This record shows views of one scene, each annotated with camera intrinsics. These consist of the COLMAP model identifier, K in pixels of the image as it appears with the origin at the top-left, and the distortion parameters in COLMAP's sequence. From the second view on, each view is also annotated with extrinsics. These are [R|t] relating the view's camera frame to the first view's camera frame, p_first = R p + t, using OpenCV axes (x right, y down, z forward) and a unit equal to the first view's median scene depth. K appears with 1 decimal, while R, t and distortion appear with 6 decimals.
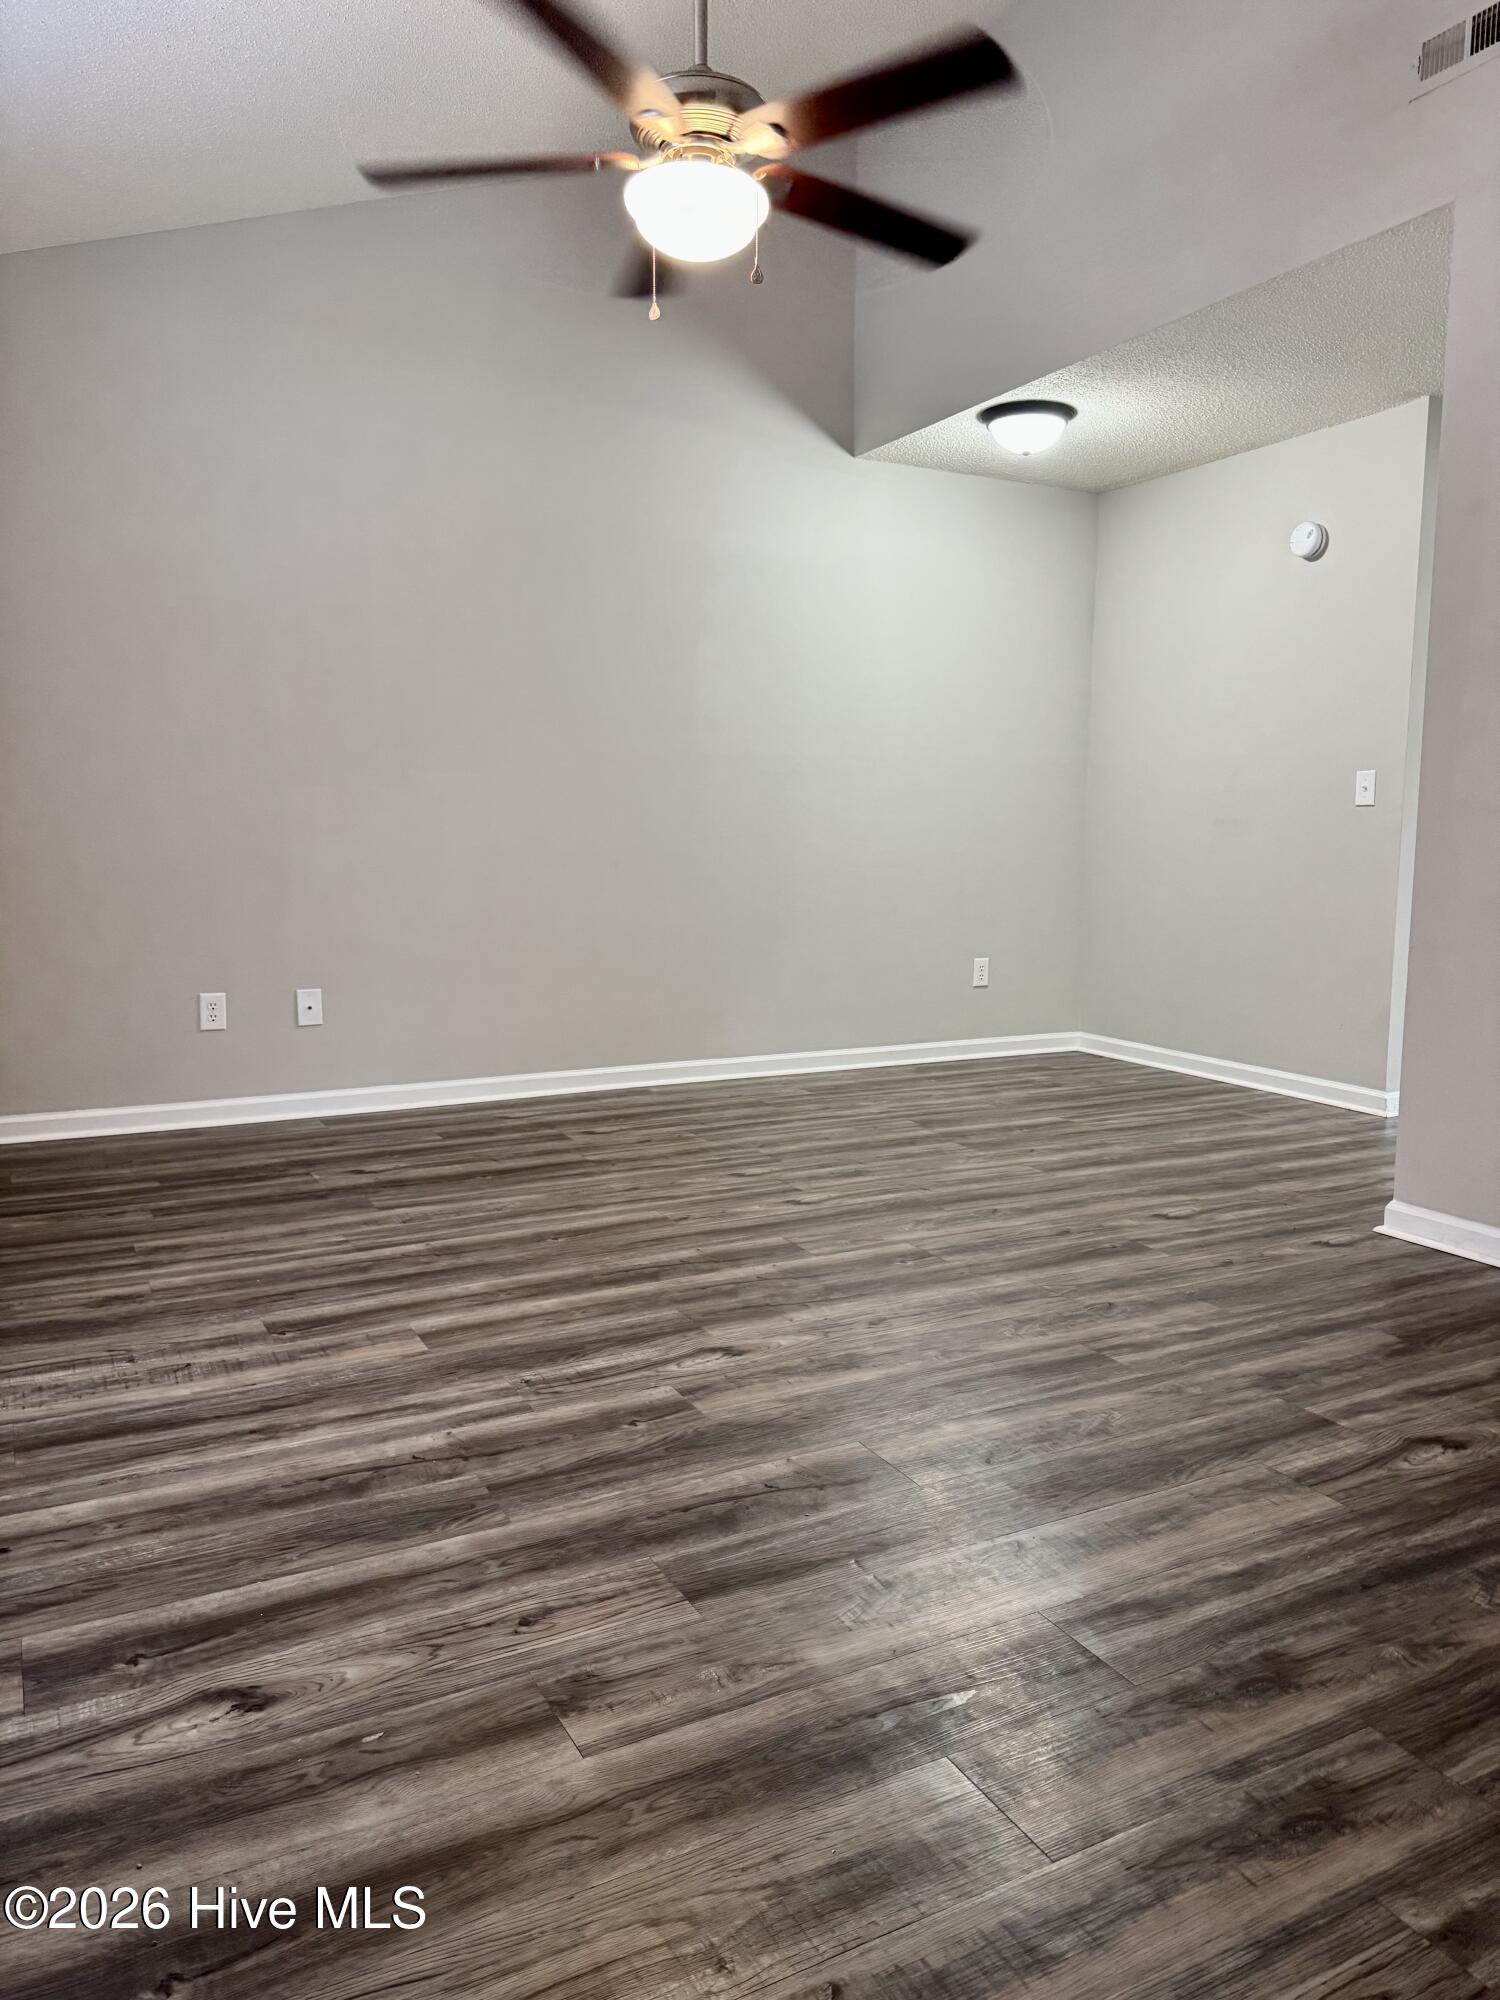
lens RADIAL K [[1454.0, 0, 743.8], [0, 1454.0, 989.1], [0, 0, 1]] dist [0.065021, -0.010615]
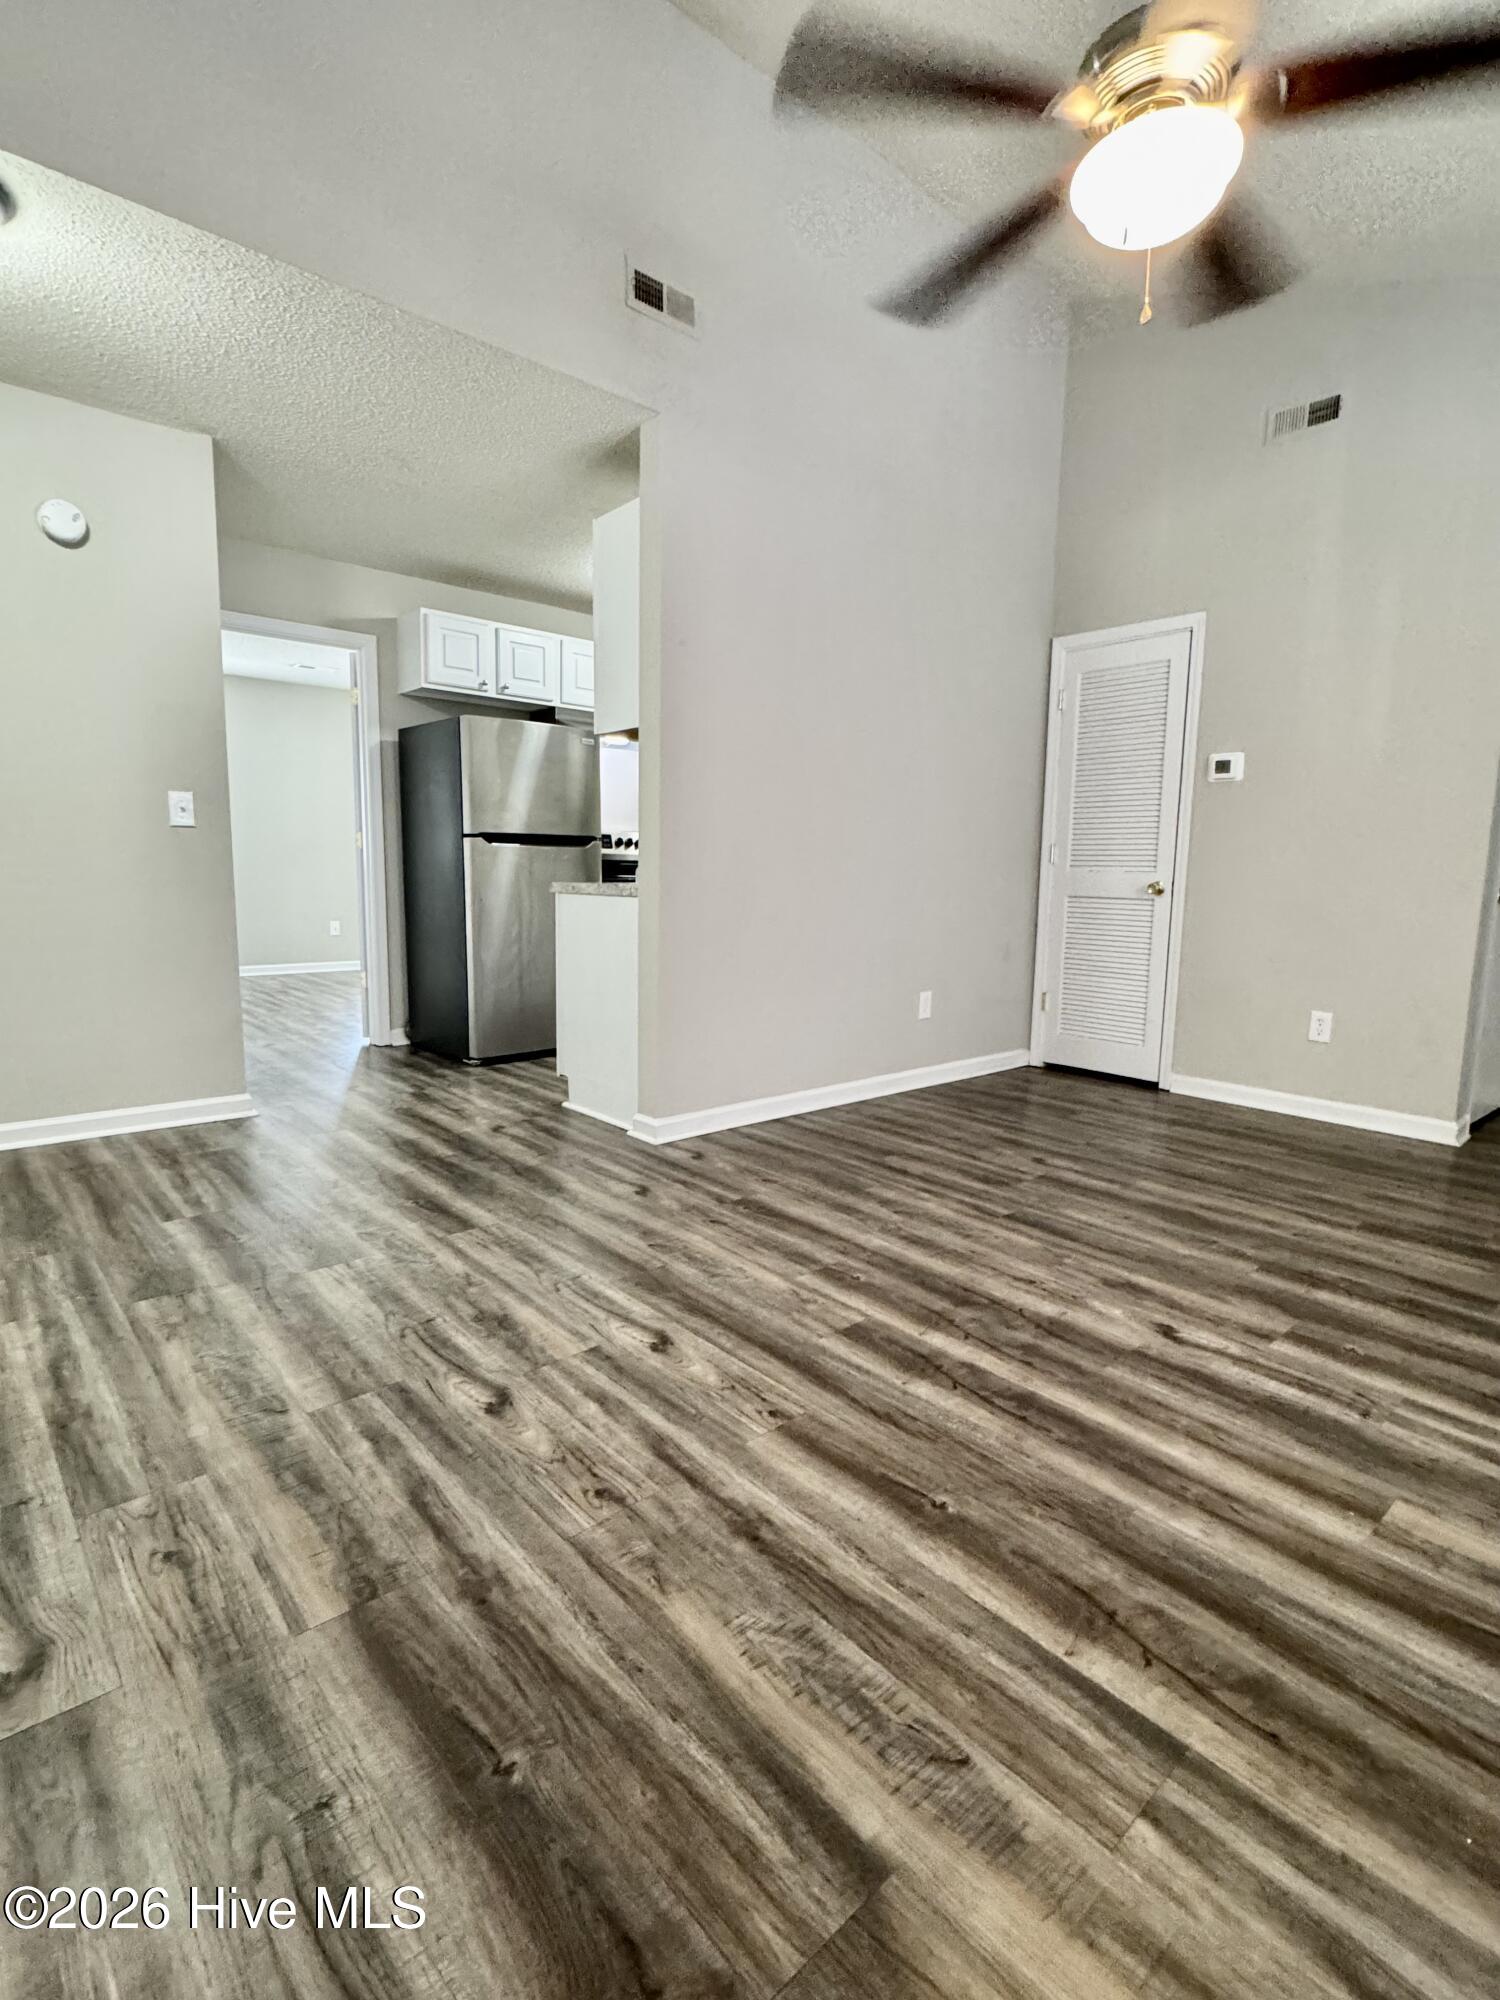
lens RADIAL K [[965.0, 0, 768.6], [0, 965.0, 993.8], [0, 0, 1]] dist [-0.001559, -0.000853]
pose [[-0.257669, -0.138253, 0.956291, -0.556626], [0.084941, 0.982638, 0.164949, -0.145014], [-0.962492, 0.123731, -0.241452, 1.319205]]
